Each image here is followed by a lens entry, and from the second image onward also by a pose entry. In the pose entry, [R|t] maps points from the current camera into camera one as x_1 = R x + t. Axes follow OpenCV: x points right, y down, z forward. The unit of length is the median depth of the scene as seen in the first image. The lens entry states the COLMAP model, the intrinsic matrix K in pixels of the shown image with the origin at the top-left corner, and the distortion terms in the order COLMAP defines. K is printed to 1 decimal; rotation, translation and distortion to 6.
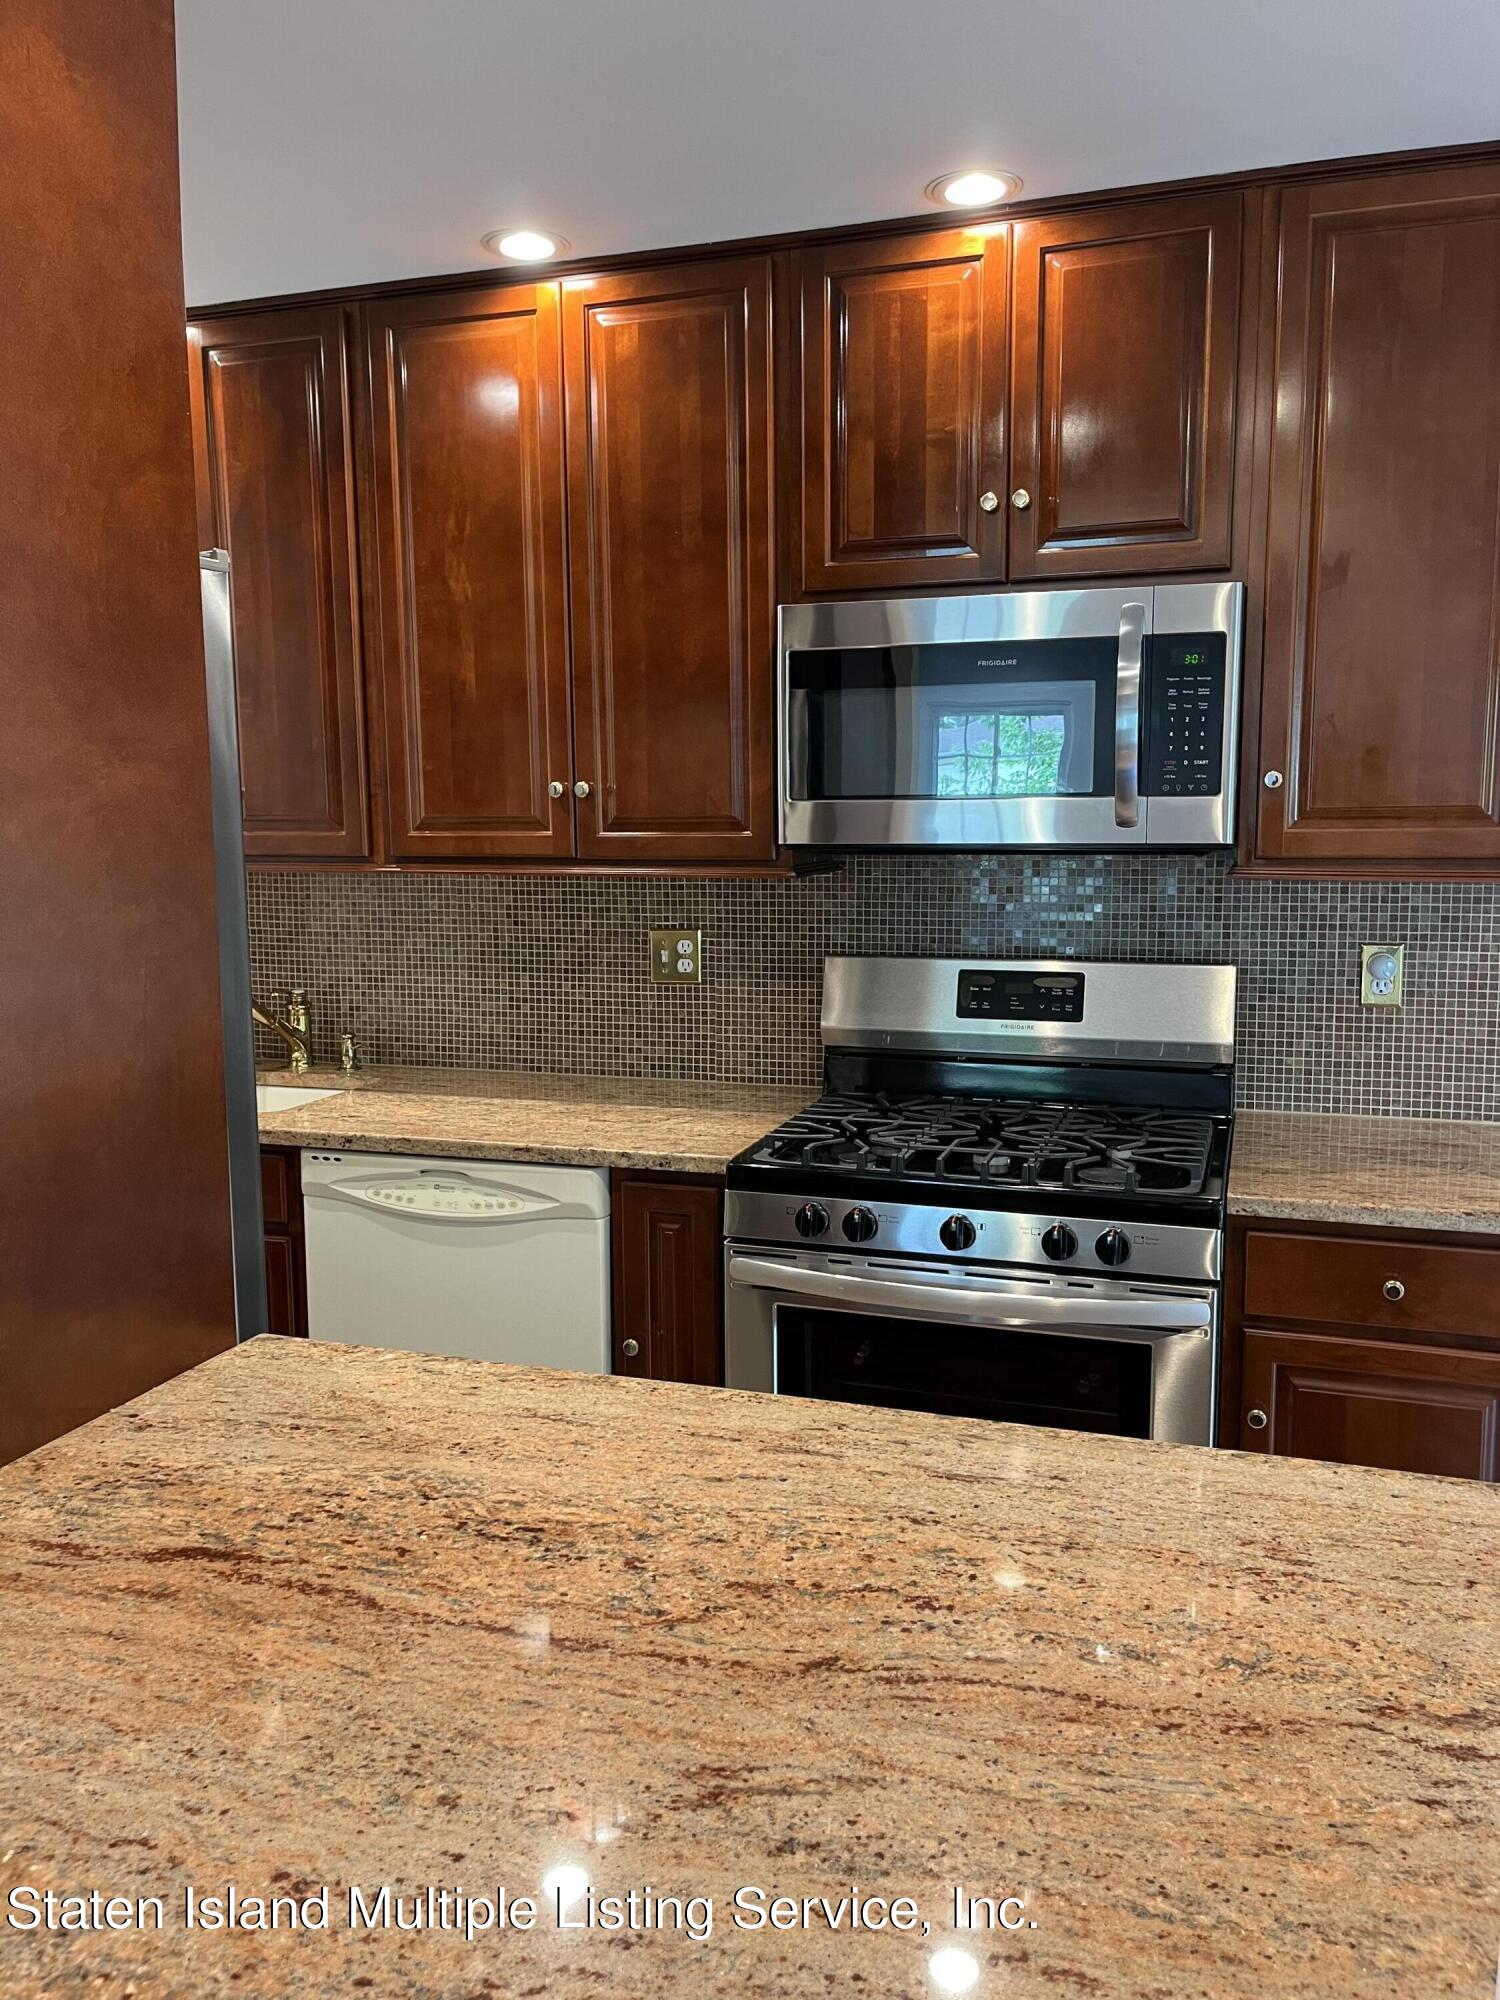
lens RADIAL K [[1509.2, 0, 755.2], [0, 1509.2, 1008.3], [0, 0, 1]] dist [0.057391, -0.077229]
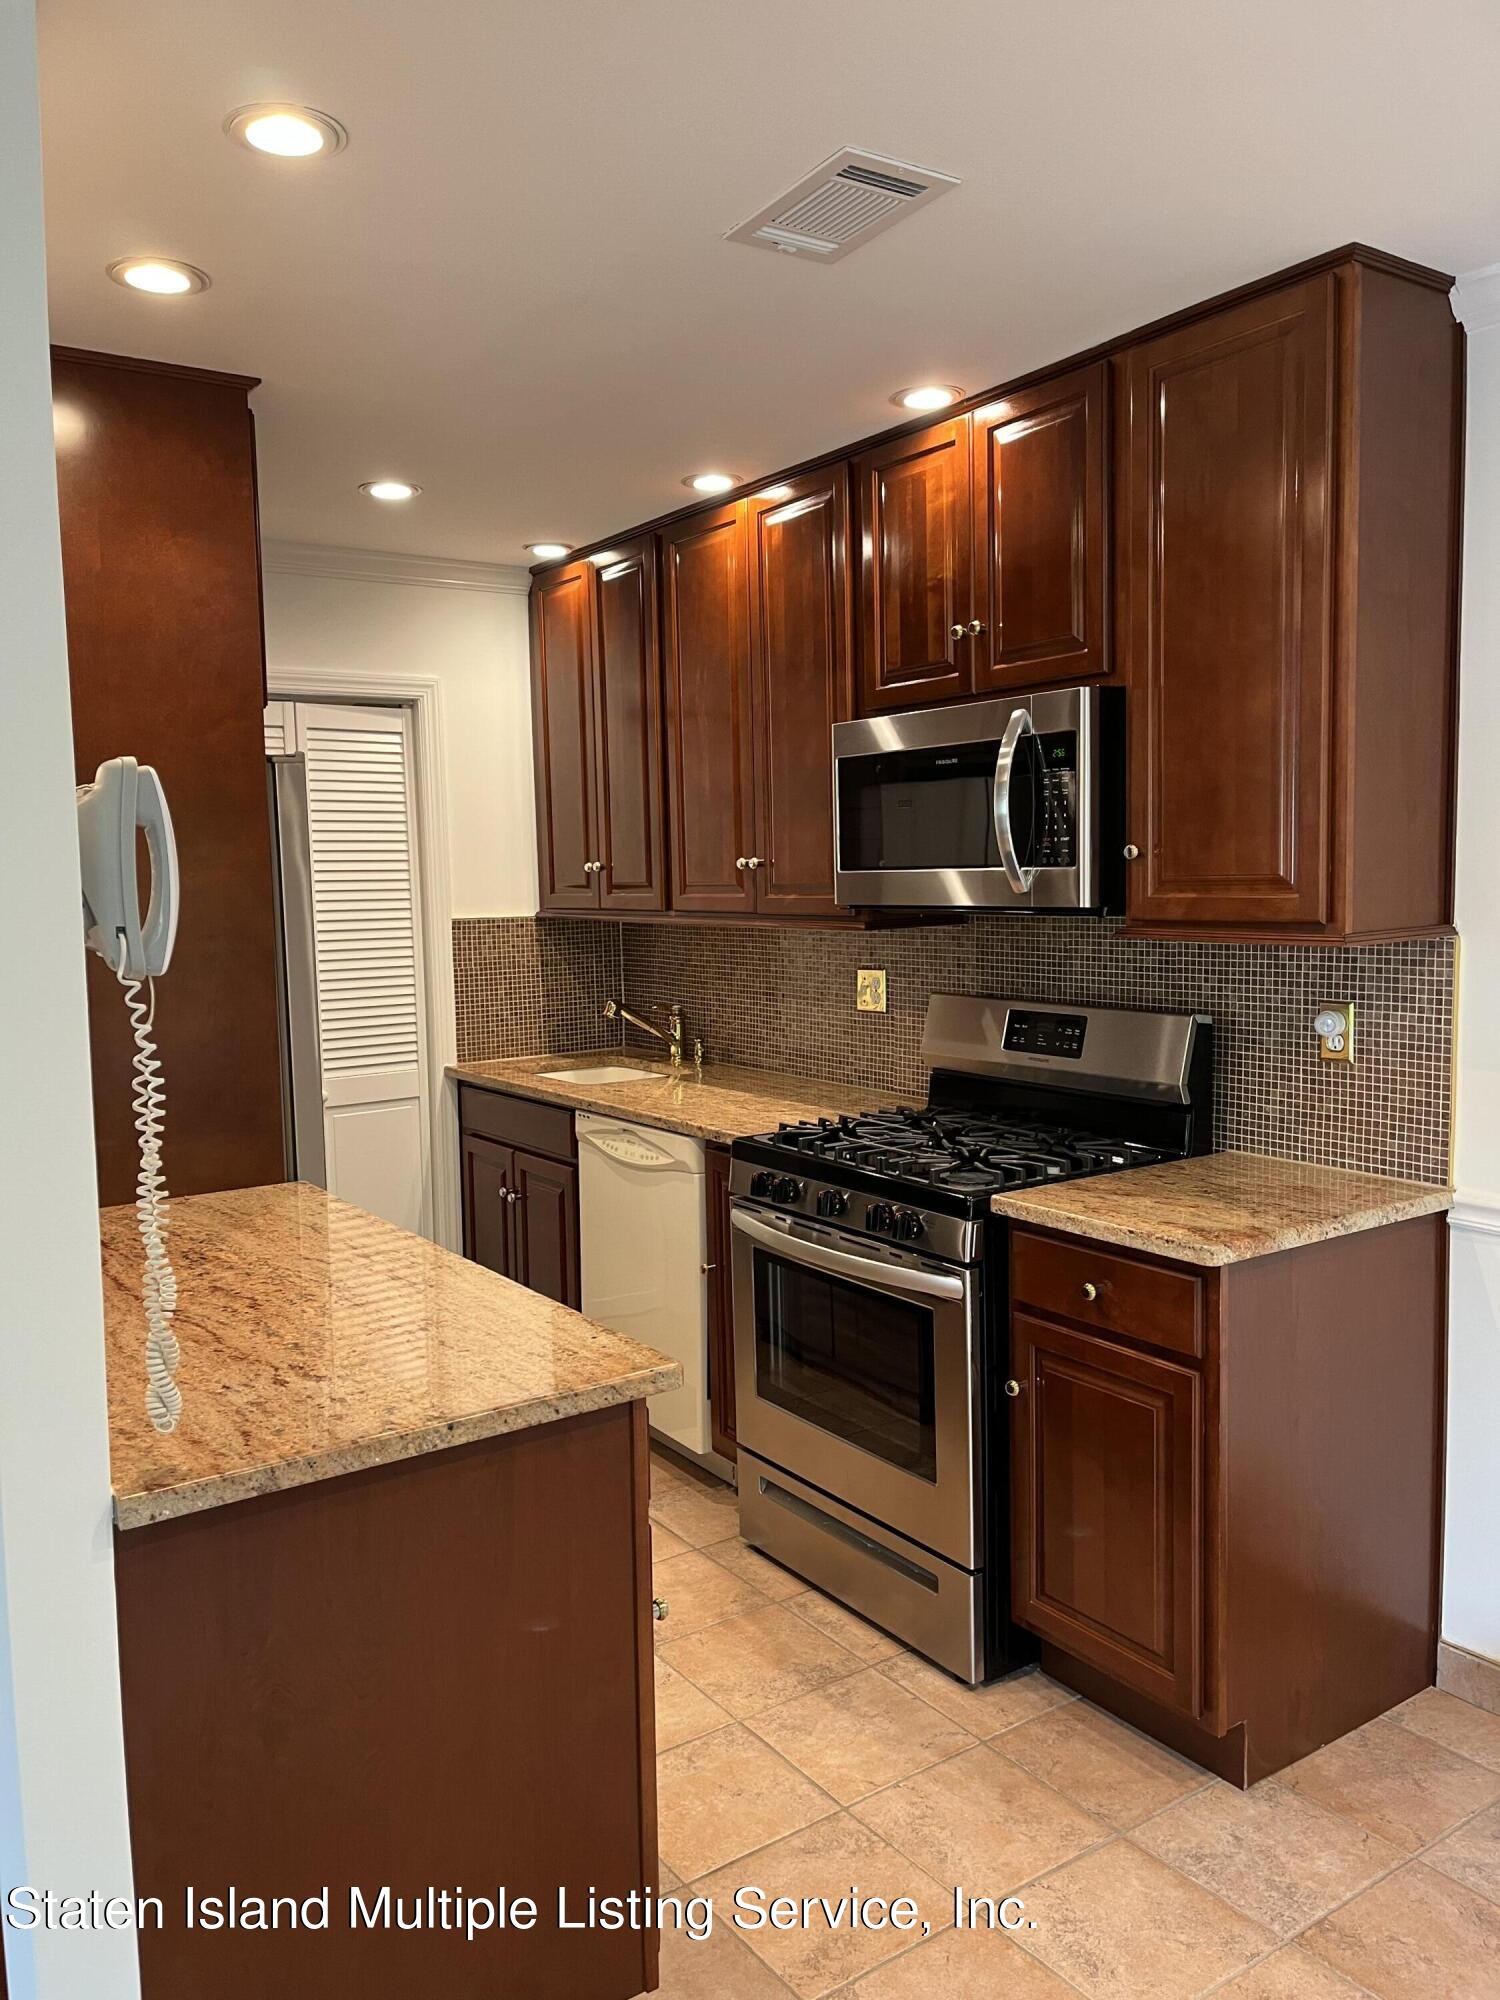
lens RADIAL K [[1509.2, 0, 736.0], [0, 1509.2, 1000.2], [0, 0, 1]] dist [0.057391, -0.077229]
pose [[0.792373, 0.042636, -0.608545, 0.723846], [-0.061614, 0.998047, -0.010300, -0.007444], [0.606917, 0.045657, 0.793453, -0.077706]]
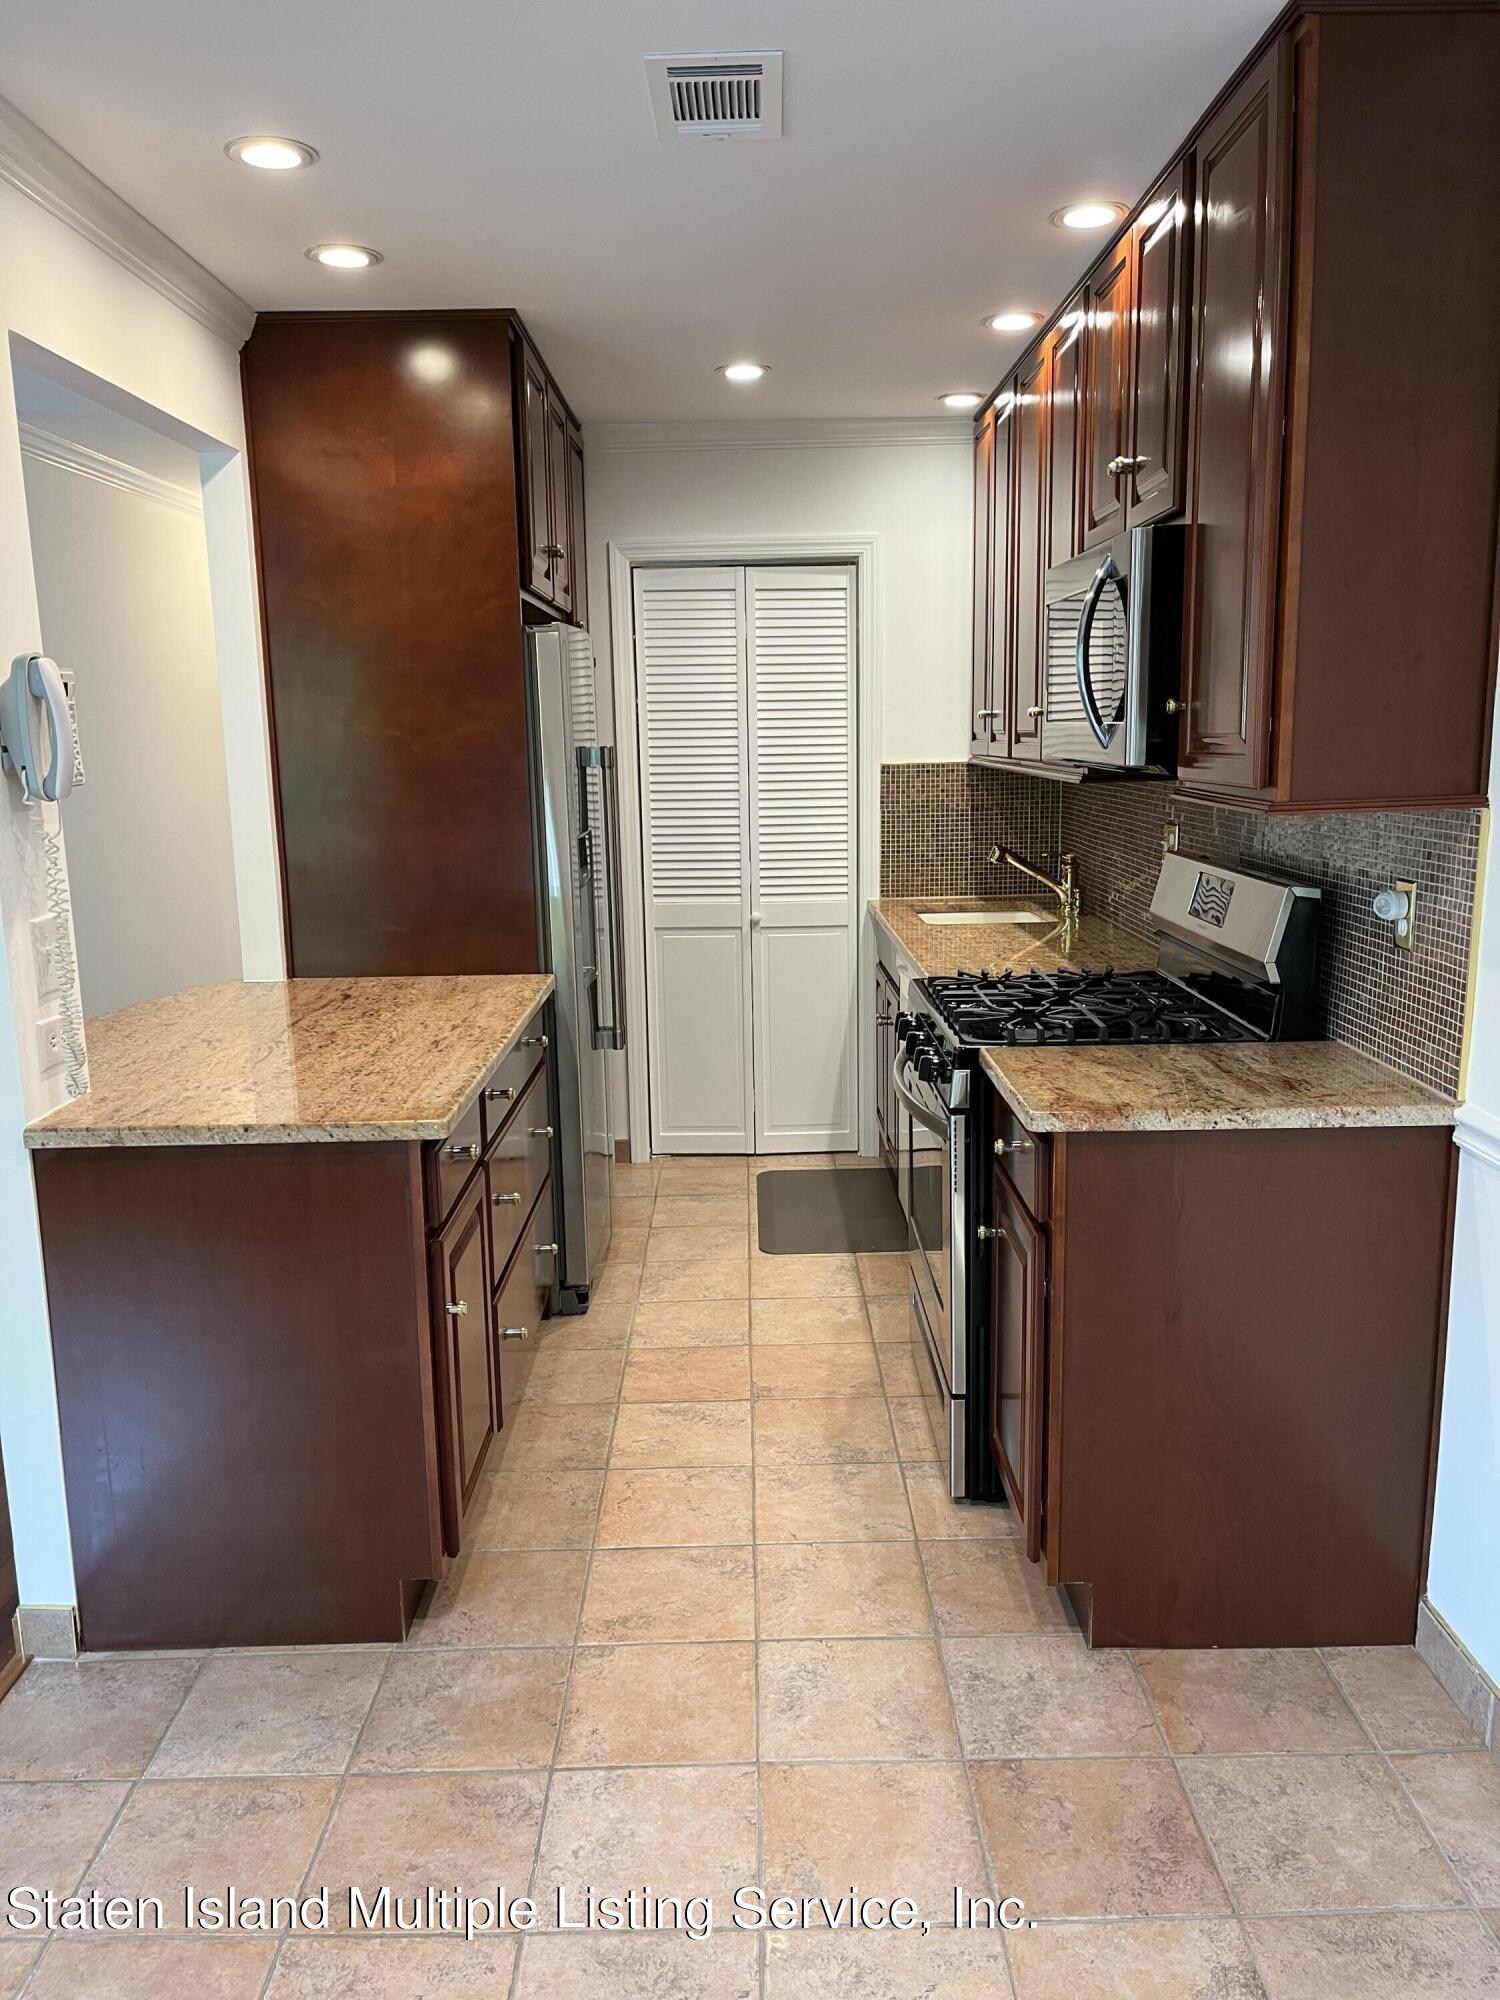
lens RADIAL K [[1509.2, 0, 743.8], [0, 1509.2, 1007.9], [0, 0, 1]] dist [0.057391, -0.077229]
pose [[0.316540, 0.175096, -0.932279, 1.156796], [-0.104452, 0.983273, 0.149209, -0.062347], [0.942811, 0.050148, 0.329534, 0.331913]]
